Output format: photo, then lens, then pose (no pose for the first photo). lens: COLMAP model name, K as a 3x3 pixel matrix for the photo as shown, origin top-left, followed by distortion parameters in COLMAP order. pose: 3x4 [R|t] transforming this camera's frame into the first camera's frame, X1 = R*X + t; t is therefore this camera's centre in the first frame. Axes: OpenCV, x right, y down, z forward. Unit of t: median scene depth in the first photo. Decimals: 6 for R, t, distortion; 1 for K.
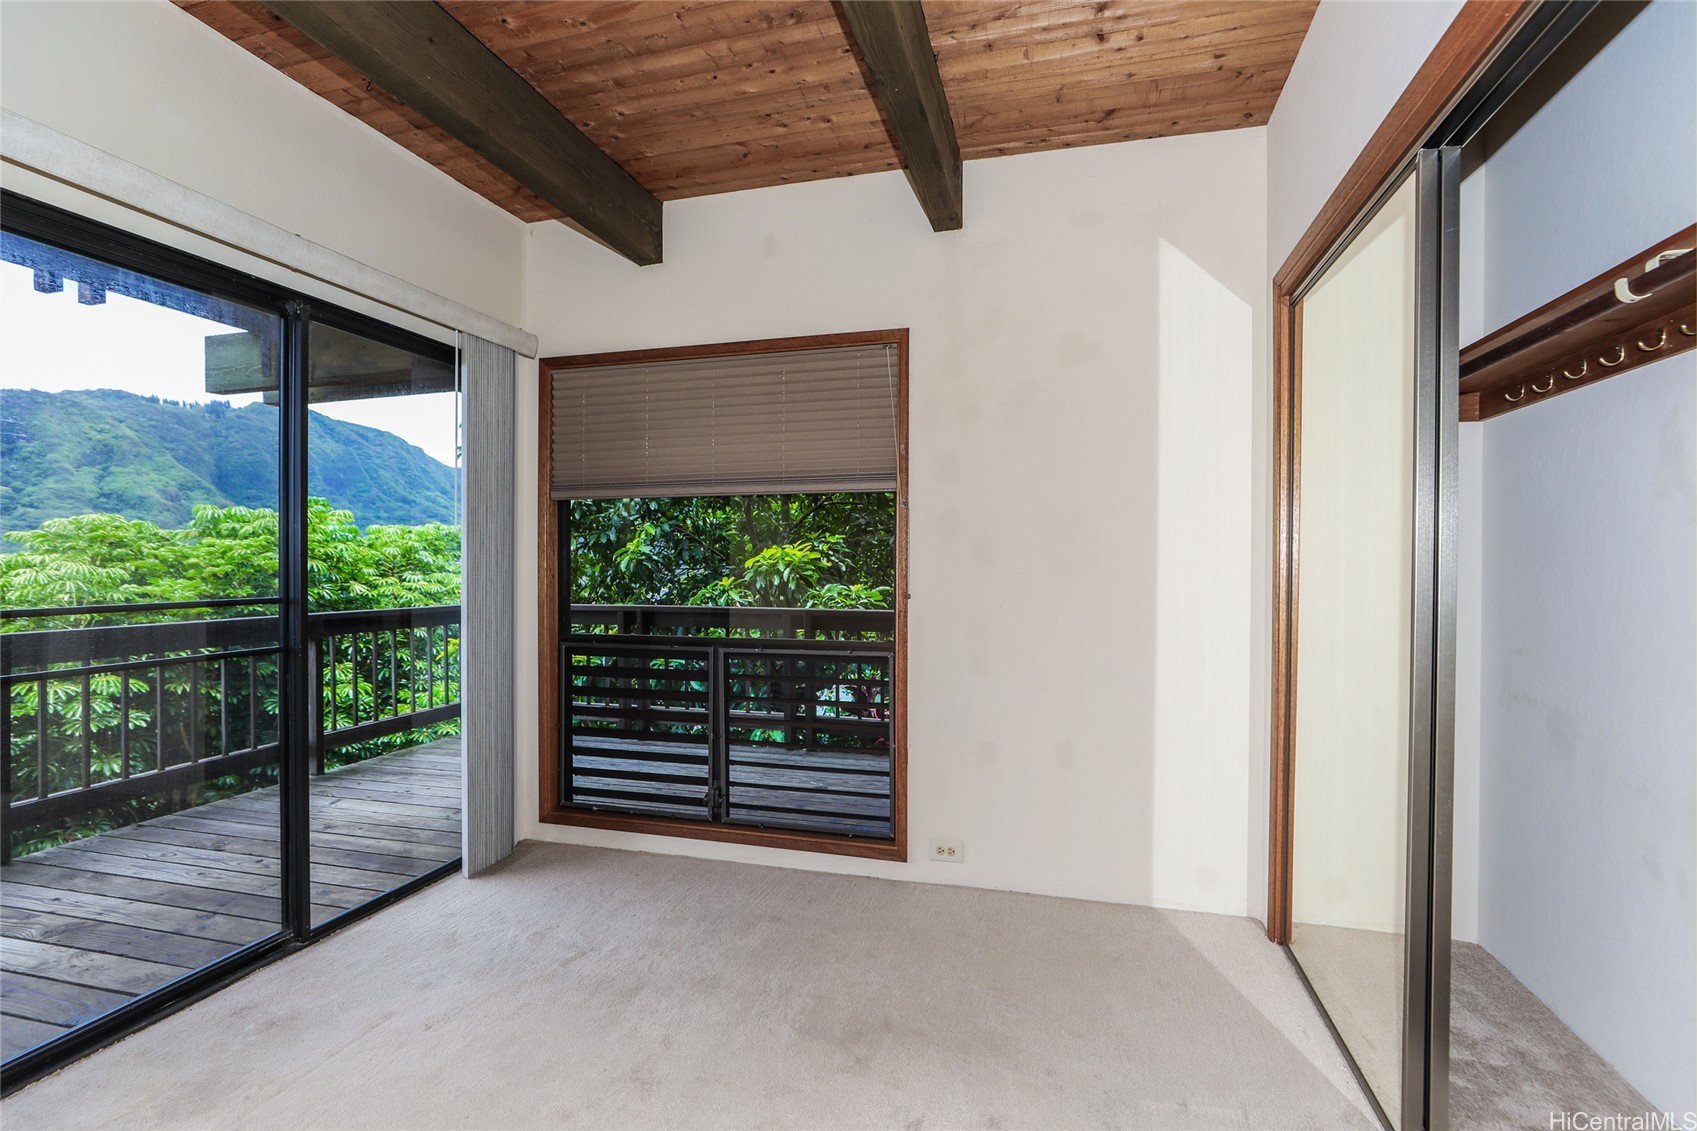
lens RADIAL K [[775.9, 0, 858.6], [0, 775.9, 566.7], [0, 0, 1]] dist [-0.002453, 0.000422]
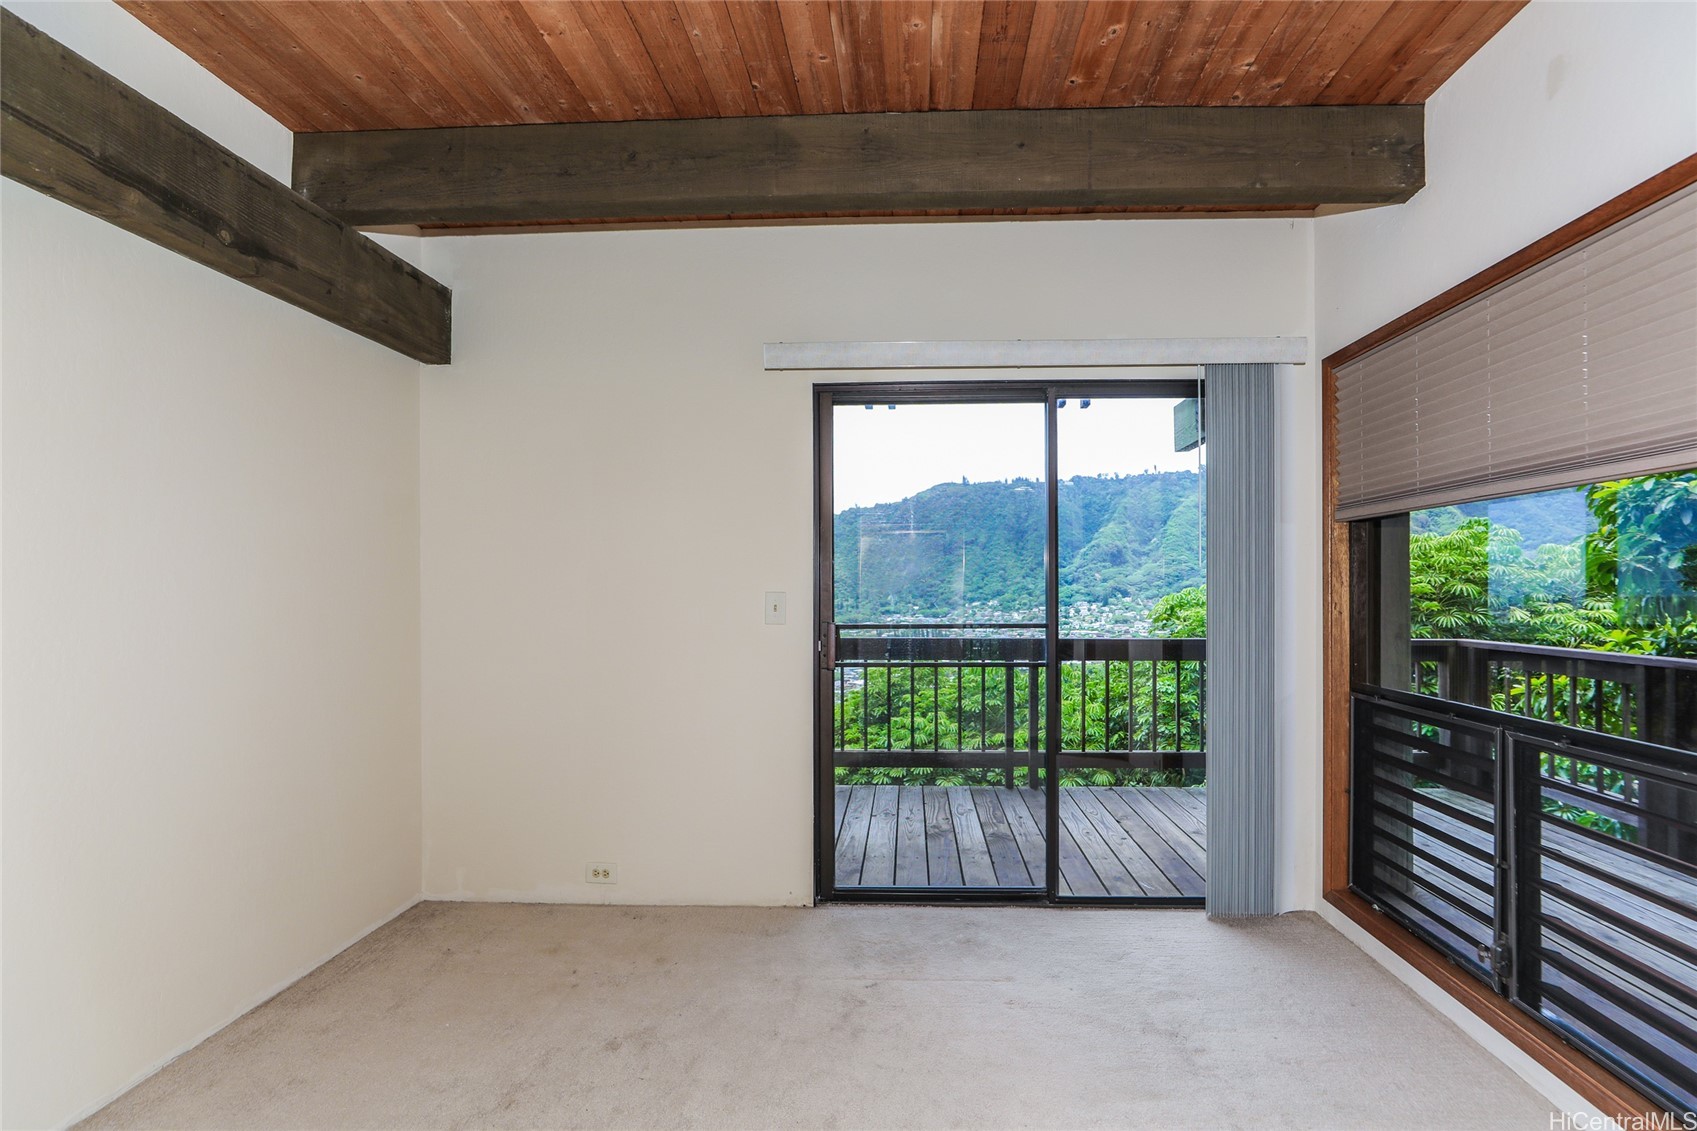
lens RADIAL K [[775.9, 0, 860.8], [0, 775.9, 574.7], [0, 0, 1]] dist [-0.002453, 0.000422]
pose [[0.234948, -0.012655, -0.971925, 0.347617], [-0.005017, 0.999886, -0.014232, -0.014911], [0.971995, 0.008220, 0.234858, 0.343354]]
